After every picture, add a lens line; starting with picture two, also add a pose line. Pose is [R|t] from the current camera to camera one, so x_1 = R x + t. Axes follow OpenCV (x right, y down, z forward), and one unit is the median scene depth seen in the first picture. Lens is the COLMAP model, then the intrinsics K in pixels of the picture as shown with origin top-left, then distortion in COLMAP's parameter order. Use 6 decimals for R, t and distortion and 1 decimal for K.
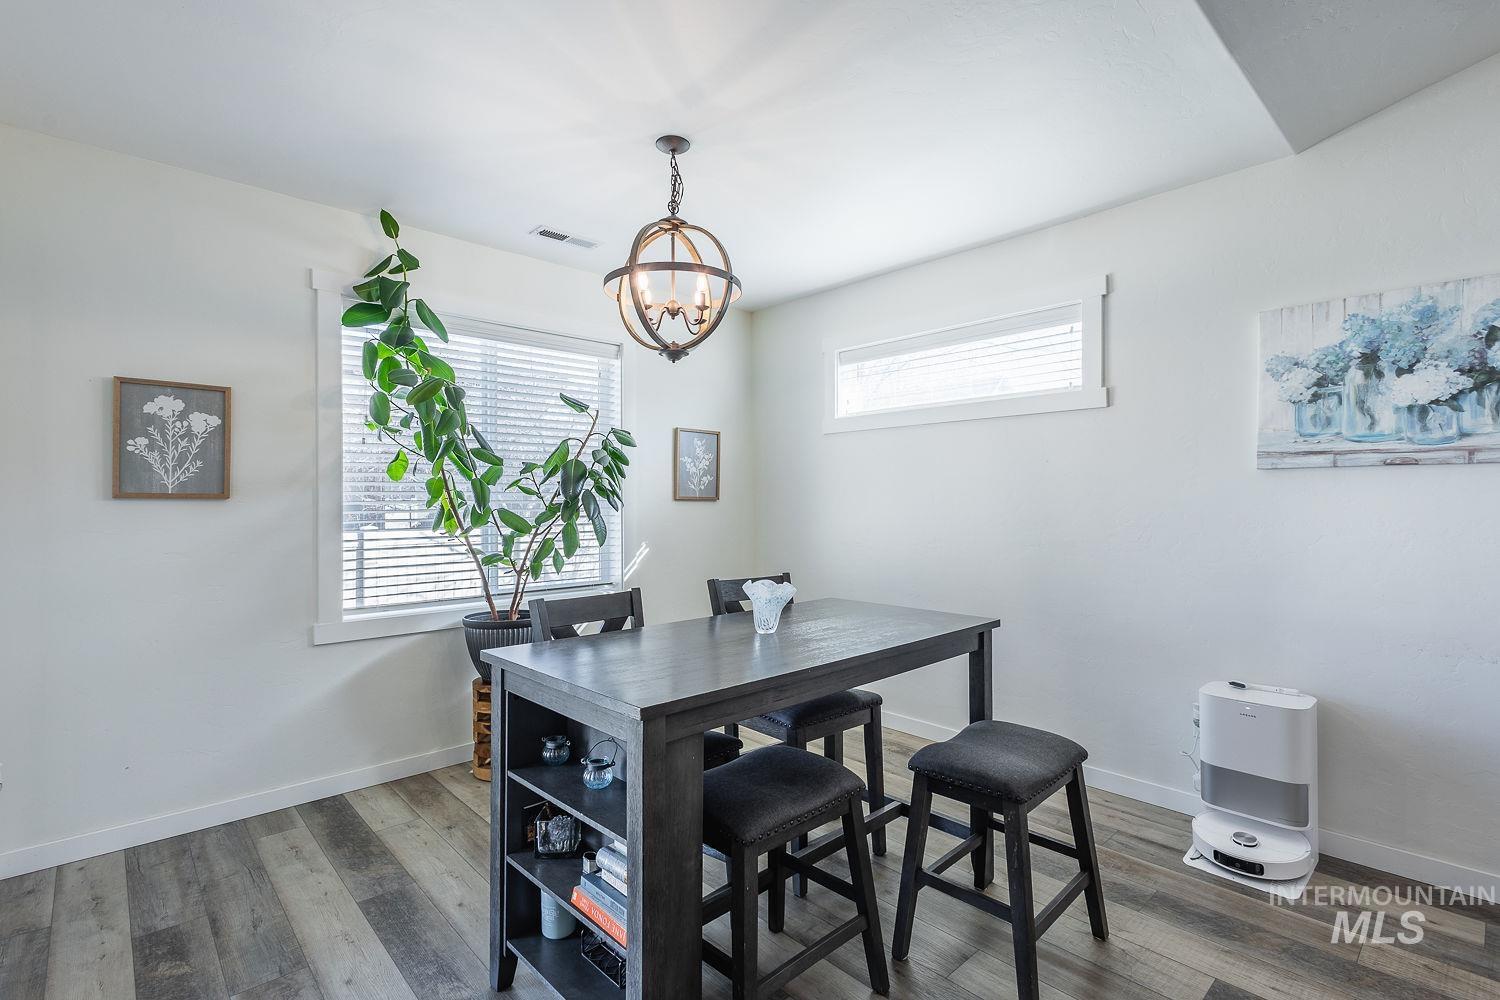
lens RADIAL K [[701.7, 0, 751.0], [0, 701.7, 499.8], [0, 0, 1]] dist [0.012706, -0.006194]
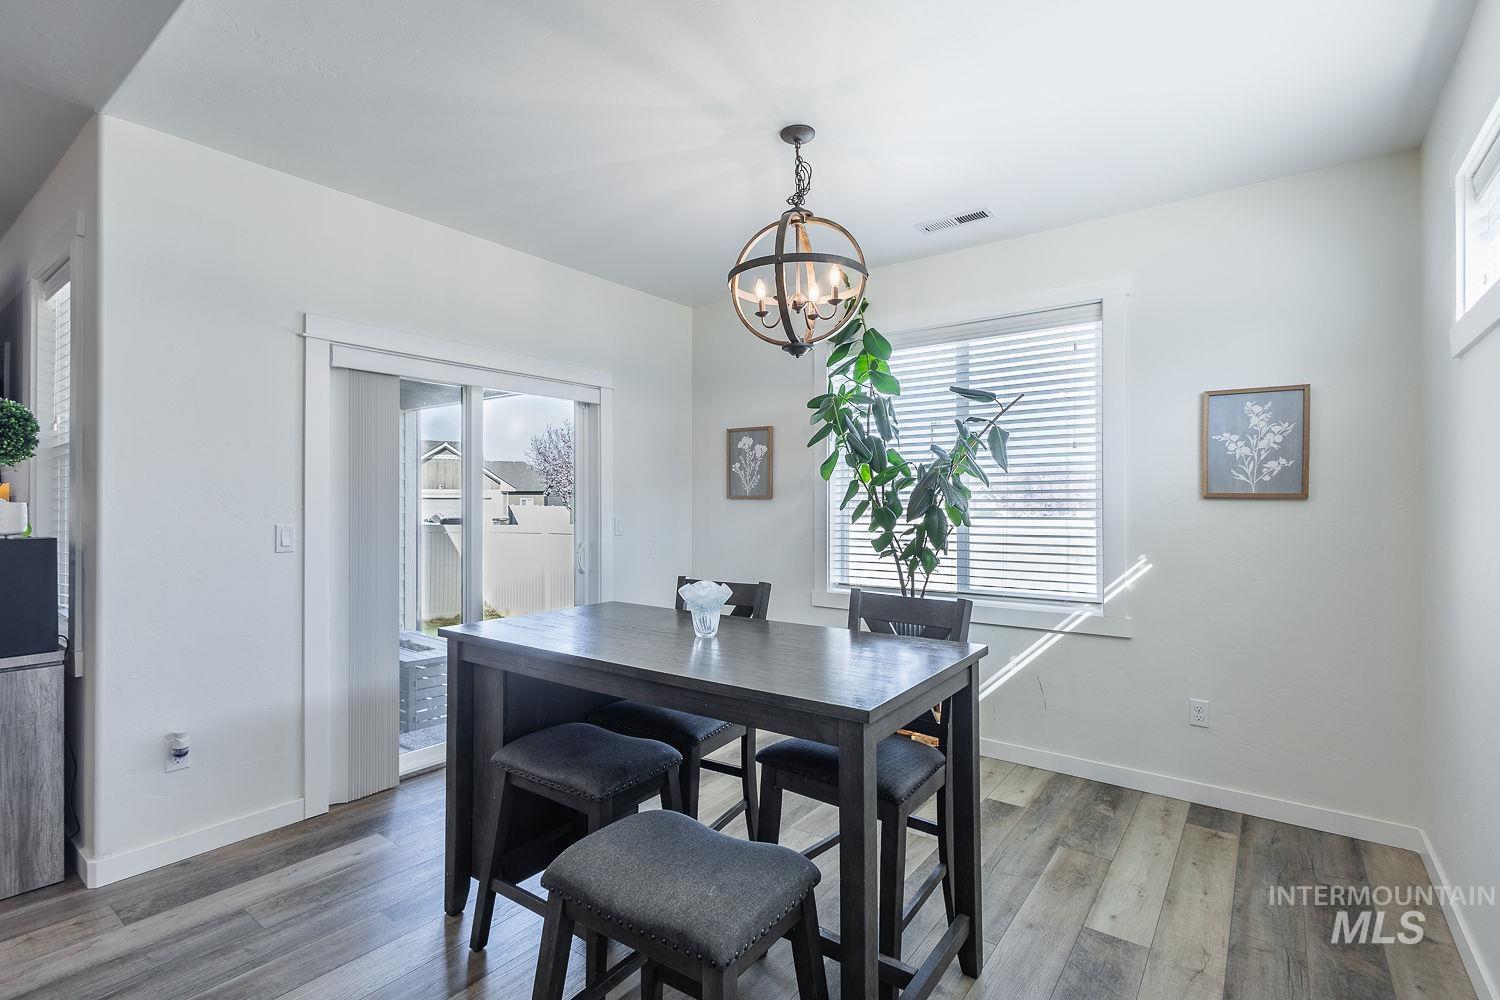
lens RADIAL K [[698.7, 0, 750.0], [0, 698.7, 500.0], [0, 0, 1]] dist [0.008553, -0.000469]
pose [[0.174282, -0.001519, -0.984695, 0.761857], [0.001246, 0.999998, -0.001322, 0.003455], [0.984695, -0.000997, 0.174283, 0.705103]]
